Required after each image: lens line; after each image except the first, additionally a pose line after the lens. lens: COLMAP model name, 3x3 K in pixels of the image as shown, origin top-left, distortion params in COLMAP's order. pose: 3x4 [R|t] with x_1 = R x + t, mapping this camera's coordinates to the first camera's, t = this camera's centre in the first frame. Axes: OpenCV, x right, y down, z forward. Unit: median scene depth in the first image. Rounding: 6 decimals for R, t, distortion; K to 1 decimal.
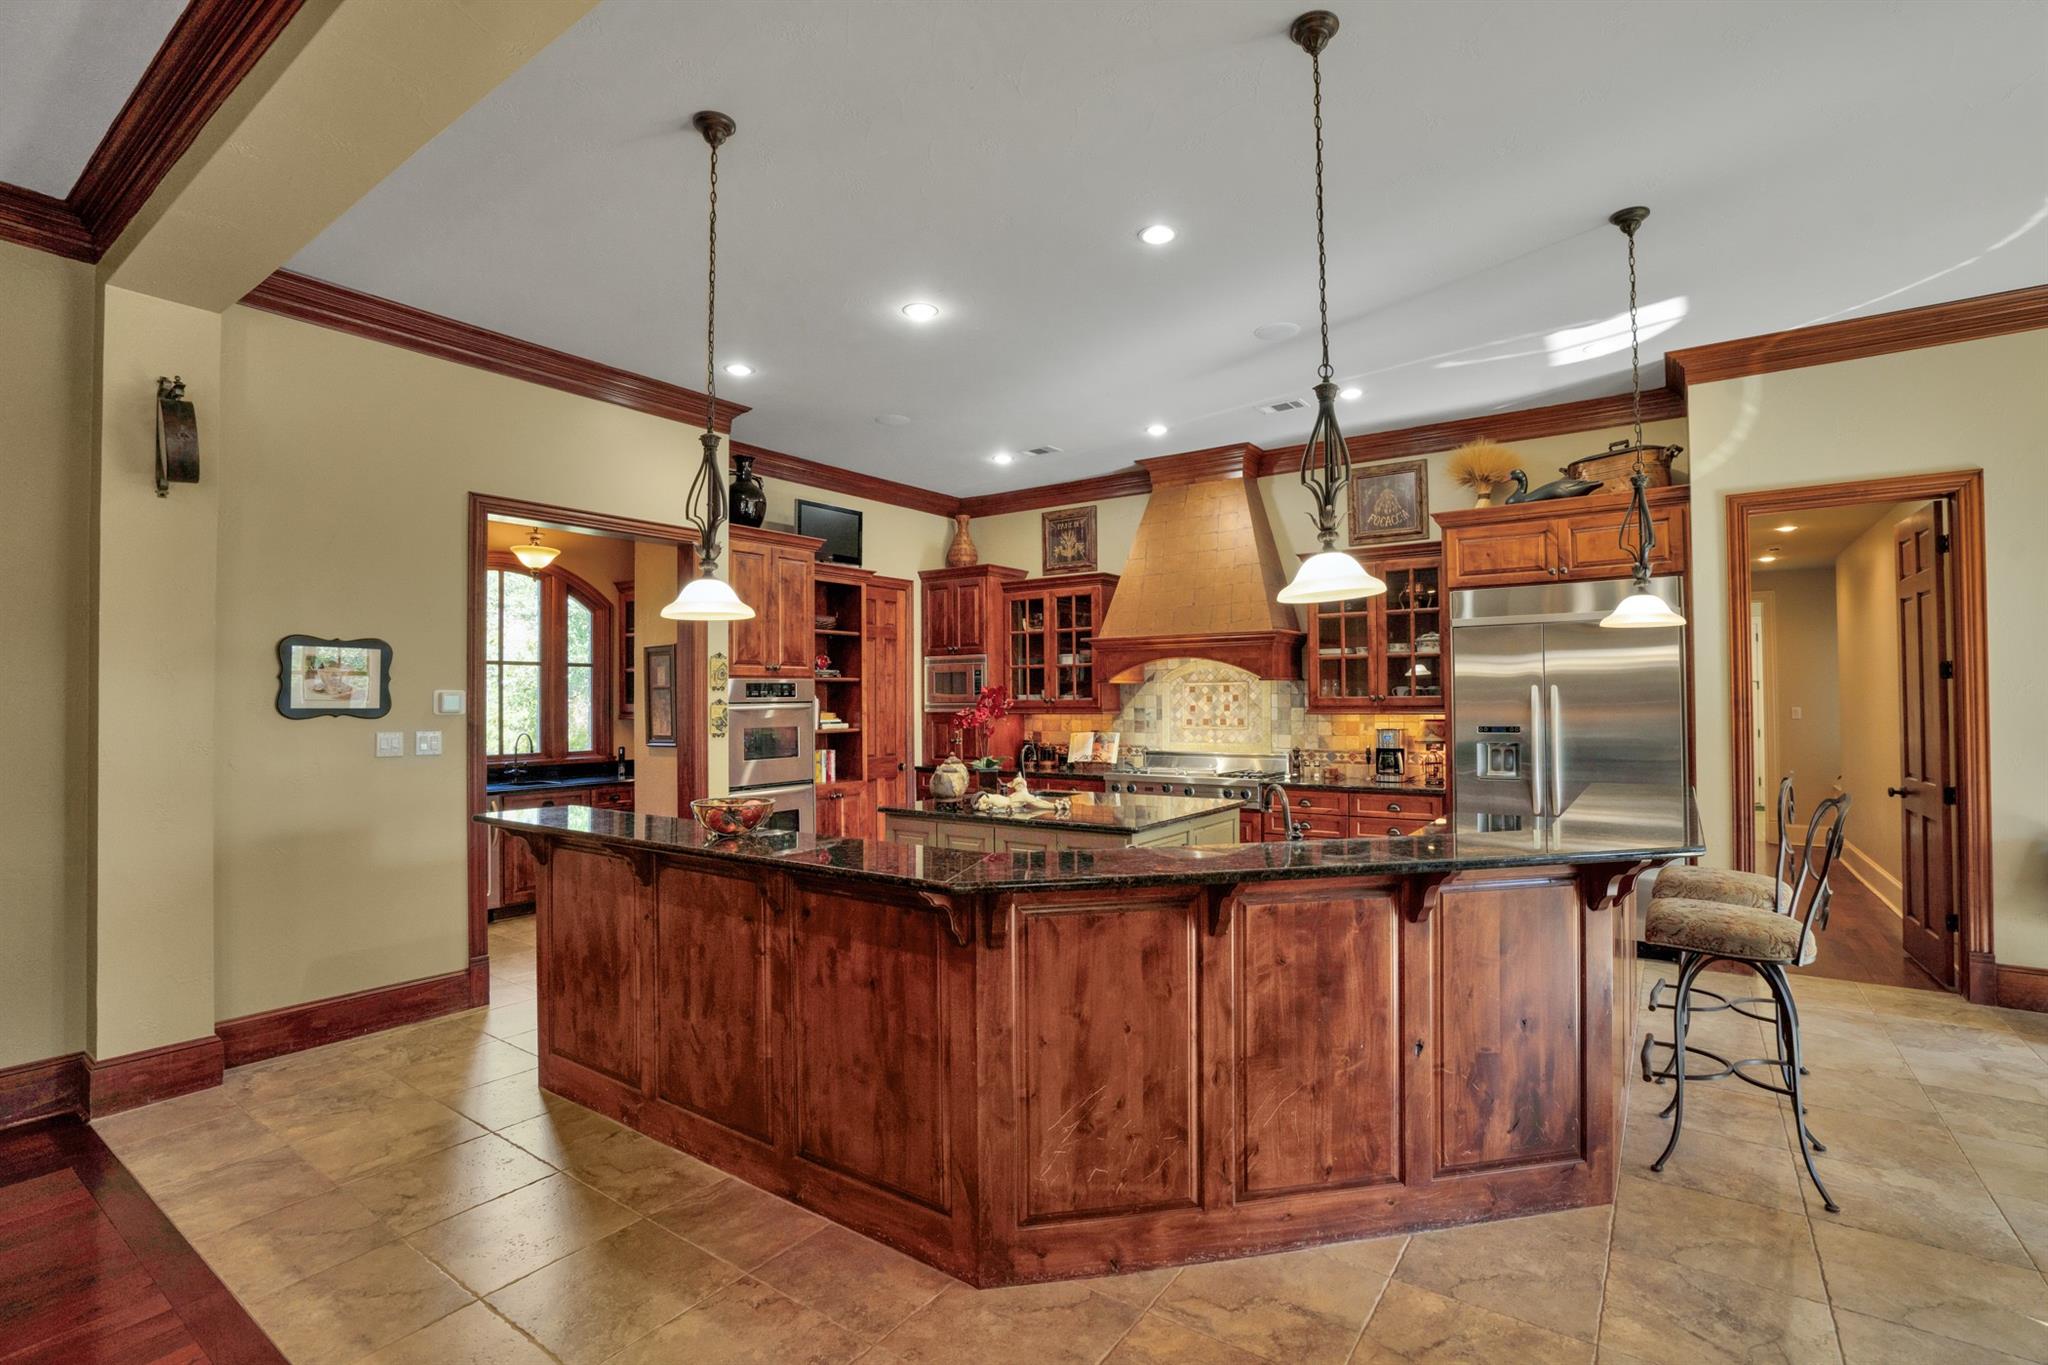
lens RADIAL K [[928.5, 0, 1017.9], [0, 928.5, 687.7], [0, 0, 1]] dist [-0.043216, 0.009532]
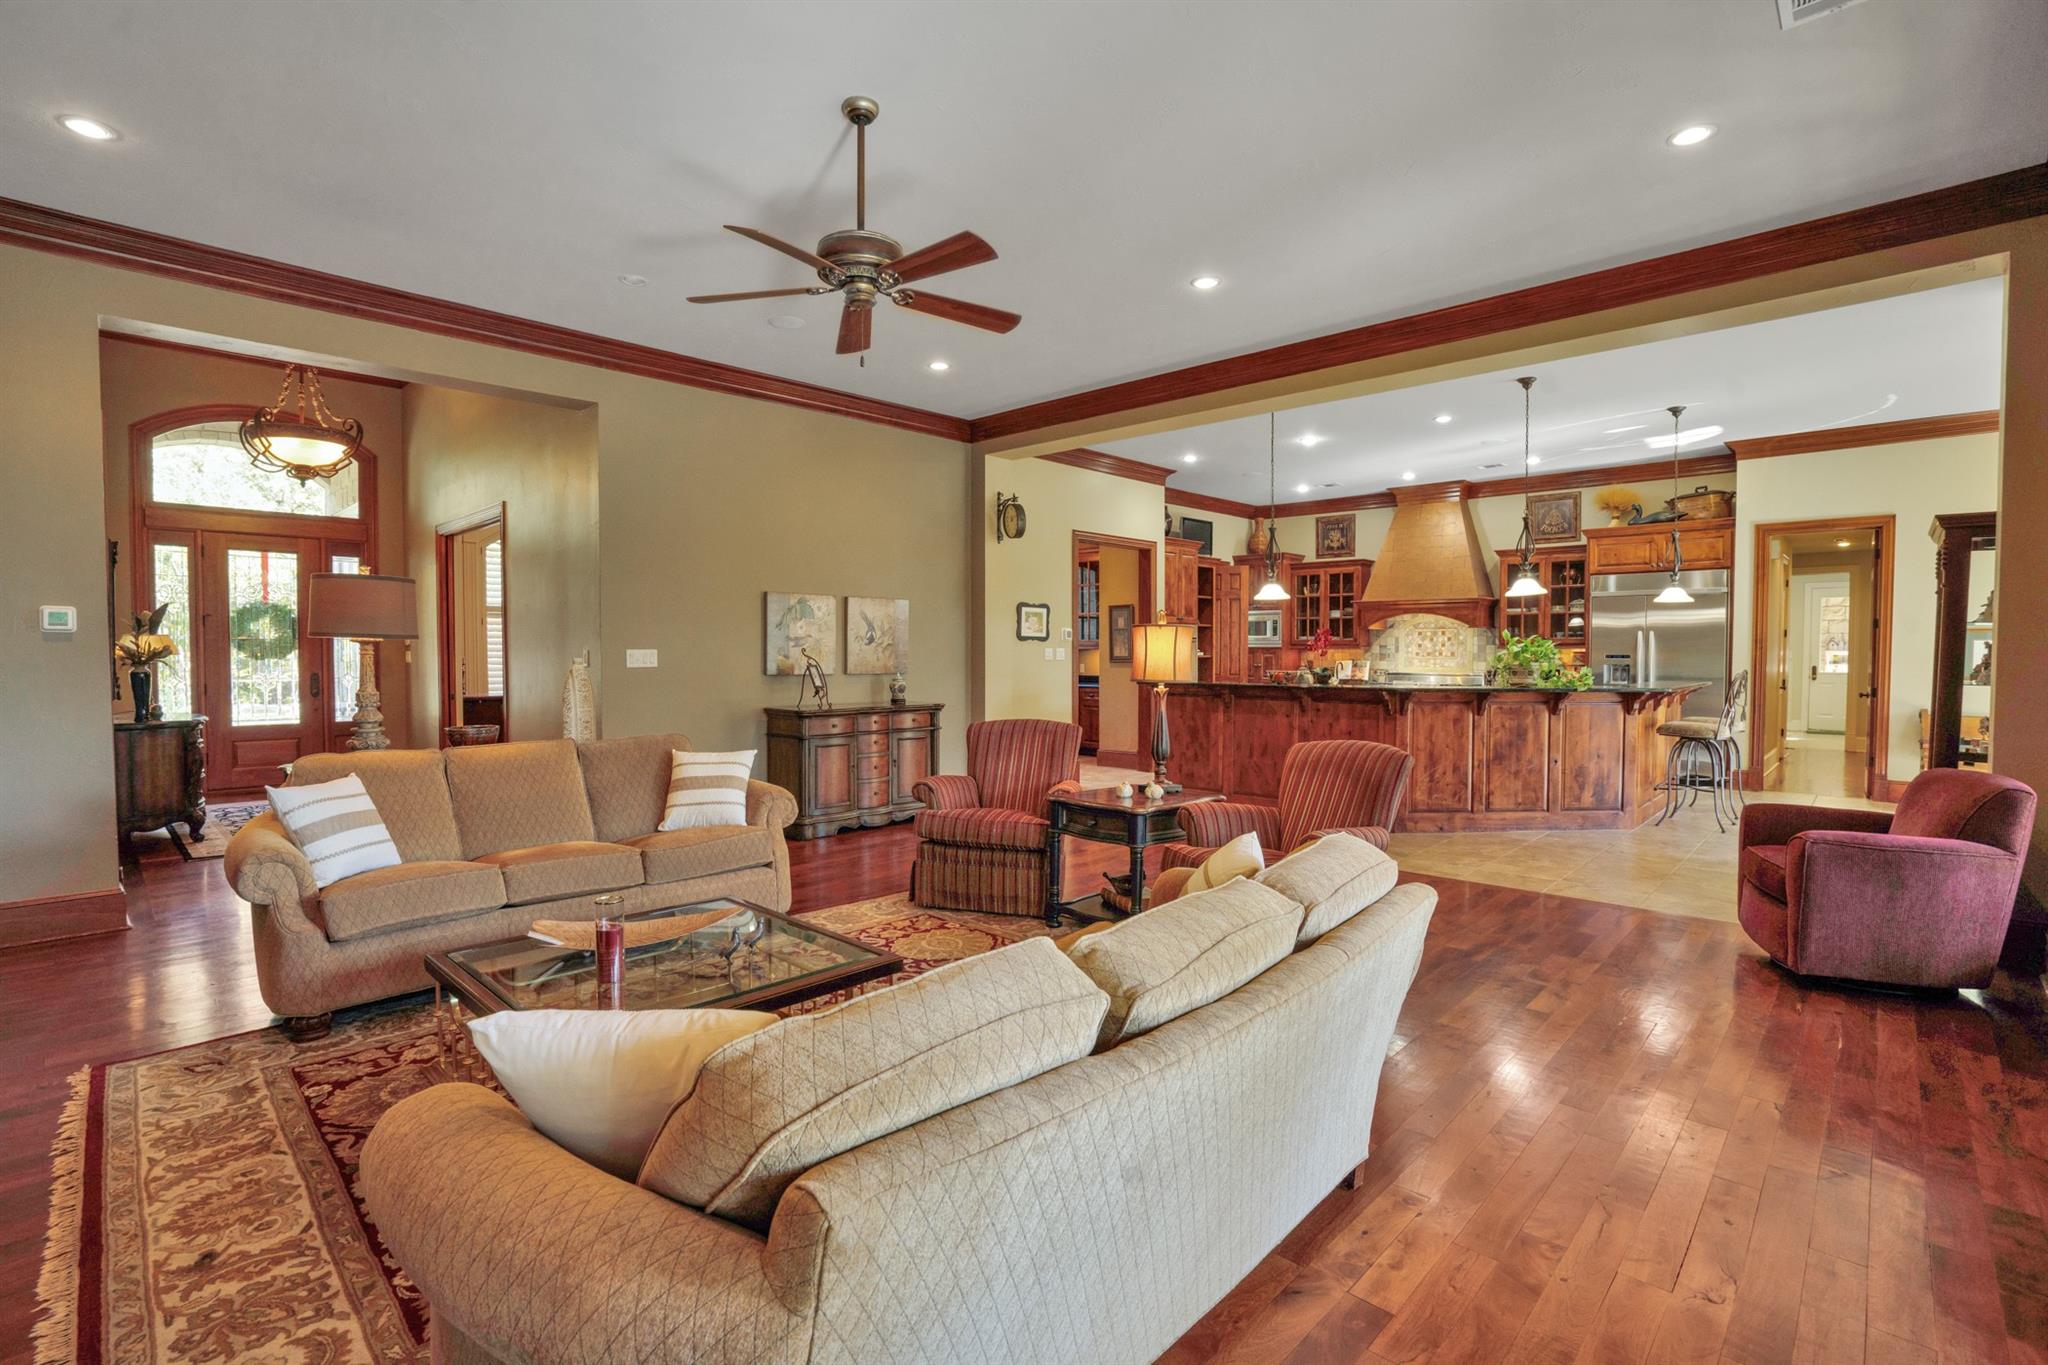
lens RADIAL K [[928.5, 0, 1035.0], [0, 928.5, 684.6], [0, 0, 1]] dist [-0.043216, 0.009532]
pose [[0.990667, 0.013435, -0.135638, -0.287783], [-0.006679, 0.998720, 0.050137, 0.016662], [0.136138, -0.048763, 0.989489, -0.748818]]
